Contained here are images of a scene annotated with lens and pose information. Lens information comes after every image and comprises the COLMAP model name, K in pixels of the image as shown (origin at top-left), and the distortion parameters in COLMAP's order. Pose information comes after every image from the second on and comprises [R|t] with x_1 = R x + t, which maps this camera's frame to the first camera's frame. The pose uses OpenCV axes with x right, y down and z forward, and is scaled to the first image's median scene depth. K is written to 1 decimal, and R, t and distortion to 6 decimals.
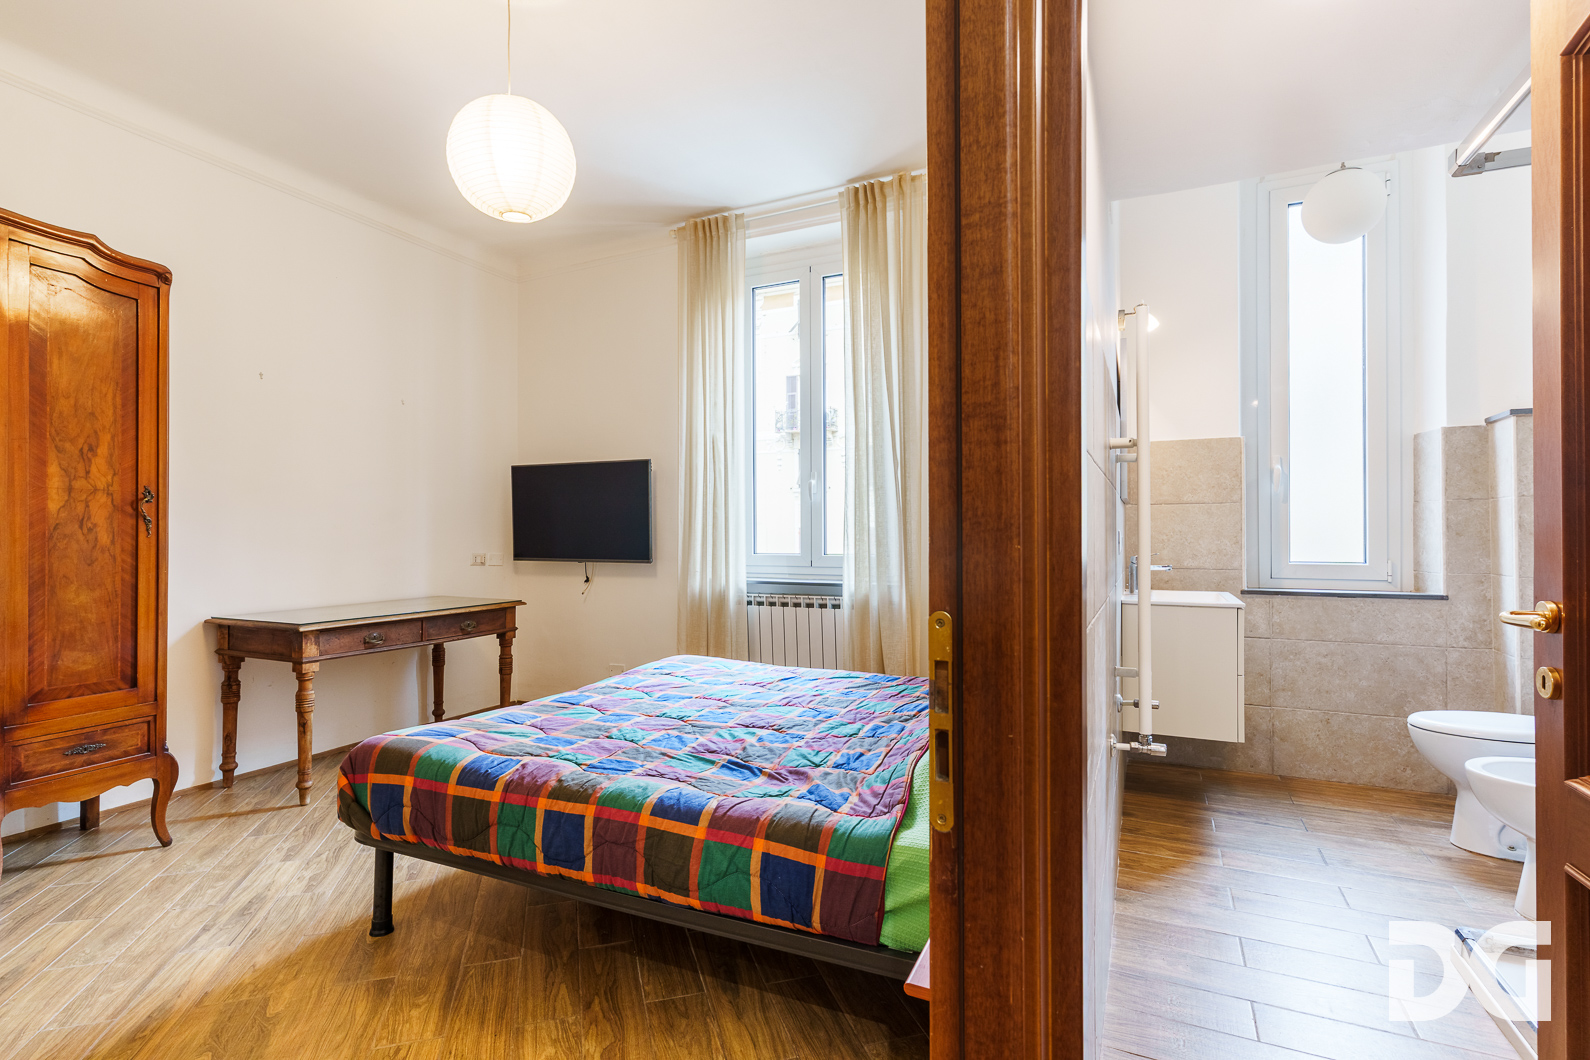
lens RADIAL K [[746.2, 0, 823.0], [0, 746.2, 527.7], [0, 0, 1]] dist [0.003481, 0.000058]
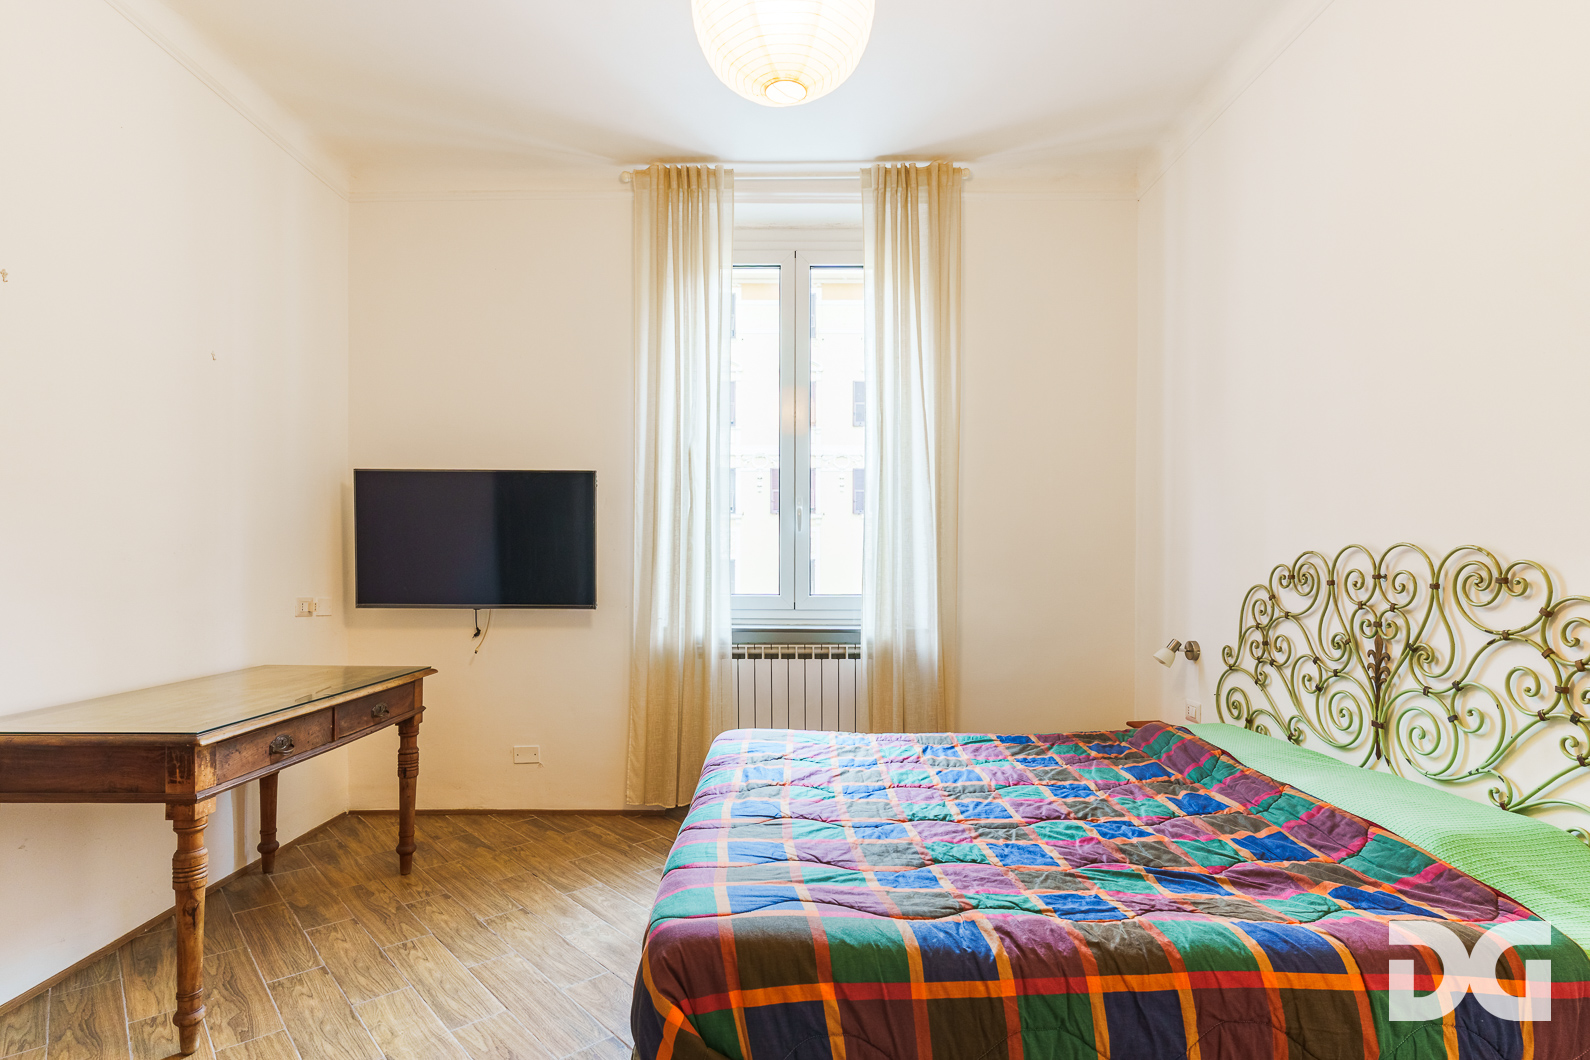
lens RADIAL K [[778.7, 0, 795.4], [0, 778.7, 568.7], [0, 0, 1]] dist [0.000783, 0.000114]
pose [[0.910068, 0.003300, 0.414446, -0.643515], [-0.007696, 0.999930, 0.008939, -0.002856], [-0.414388, -0.011325, 0.910030, 0.344566]]
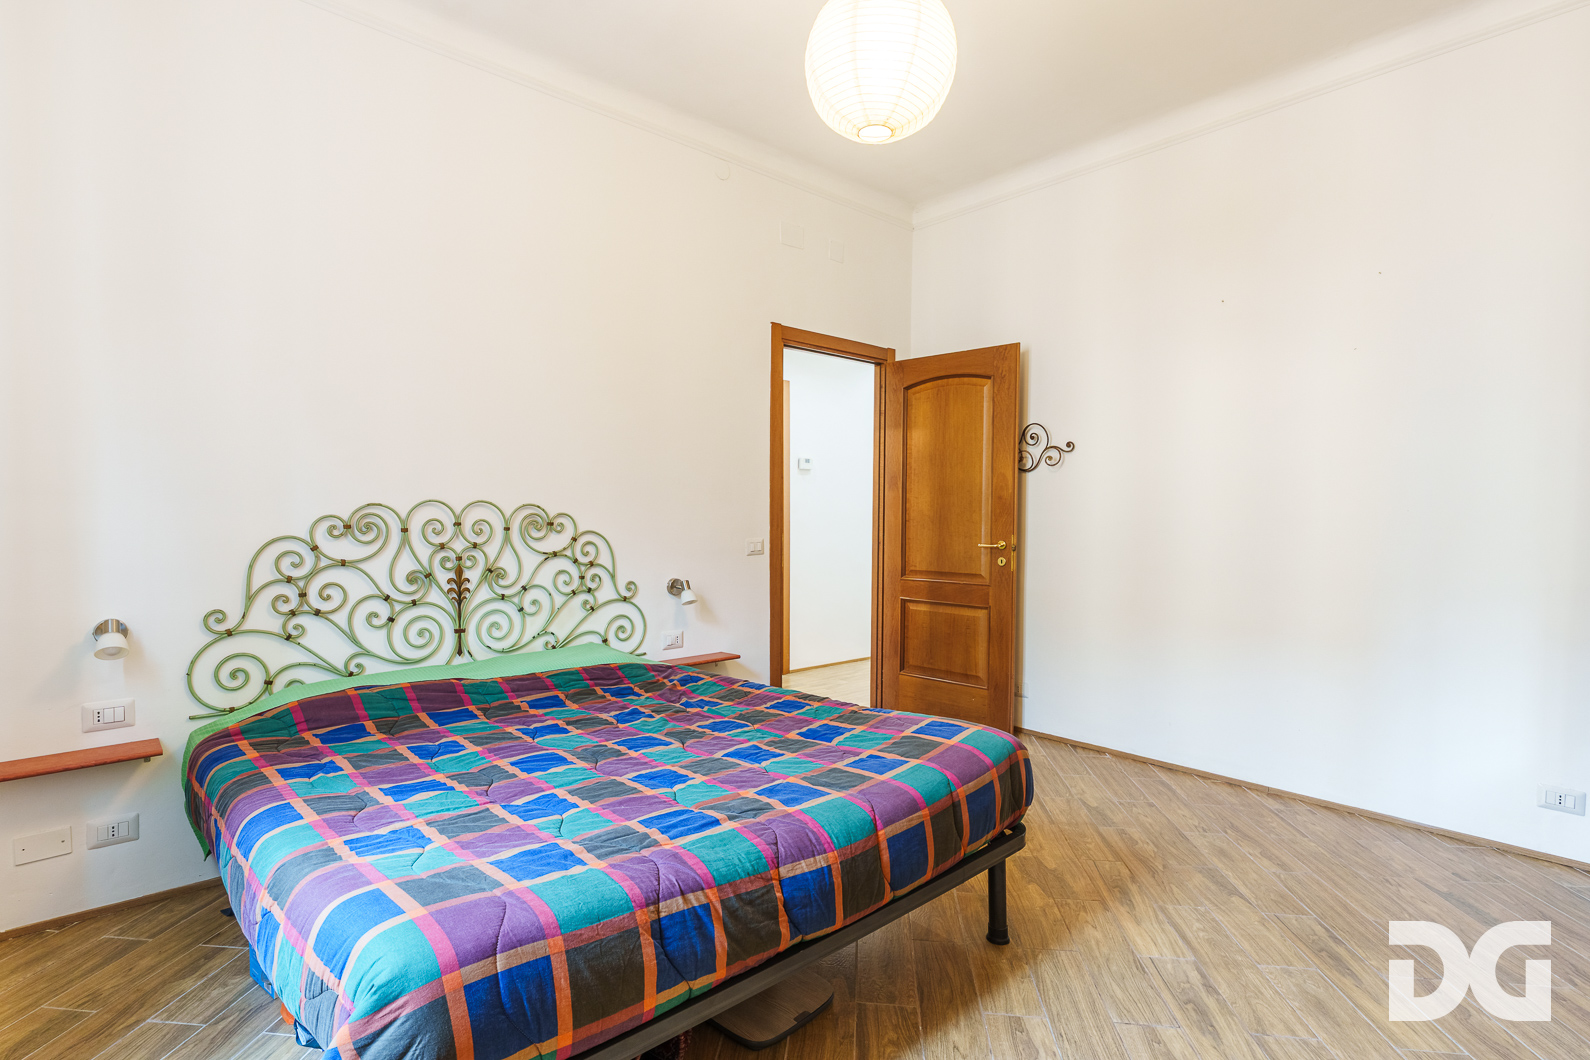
lens RADIAL K [[782.6, 0, 816.0], [0, 782.6, 549.6], [0, 0, 1]] dist [0.002221, 0.000338]
pose [[-0.917405, -0.016736, 0.397603, -0.672957], [-0.000217, 0.999136, 0.041556, -0.002167], [-0.397955, 0.038037, -0.916616, 1.692958]]
